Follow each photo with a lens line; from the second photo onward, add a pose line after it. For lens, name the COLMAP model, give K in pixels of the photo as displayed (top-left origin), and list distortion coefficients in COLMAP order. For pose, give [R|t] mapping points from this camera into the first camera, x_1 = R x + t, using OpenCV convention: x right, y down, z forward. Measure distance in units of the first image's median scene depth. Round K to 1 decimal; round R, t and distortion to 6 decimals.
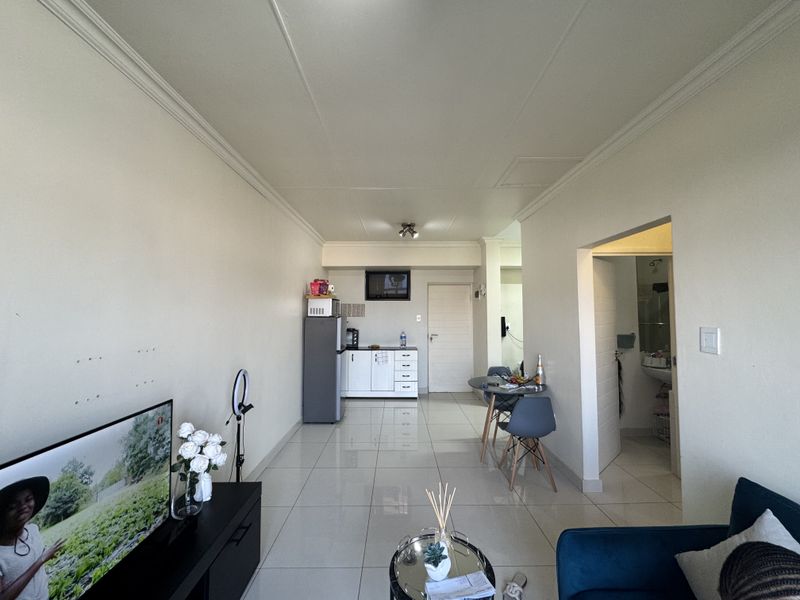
lens RADIAL K [[323.4, 0, 401.7], [0, 323.4, 299.5], [0, 0, 1]] dist [-0.003575, -0.000227]
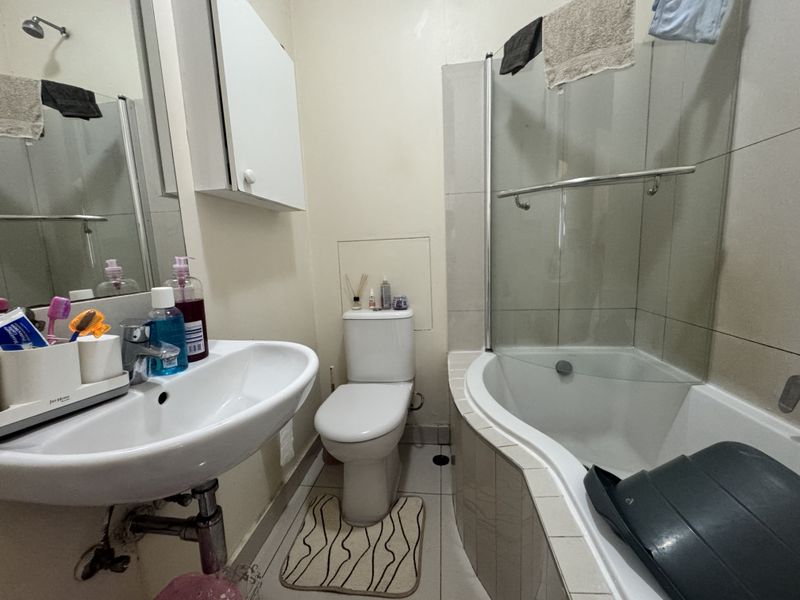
lens RADIAL K [[323.4, 0, 400.1], [0, 323.4, 301.2], [0, 0, 1]] dist [-0.003575, -0.000227]
pose [[0.154391, -0.144661, 0.977362, 0.516390], [0.005330, 0.989331, 0.145590, 0.109777], [-0.987995, -0.017269, 0.153515, 0.630068]]
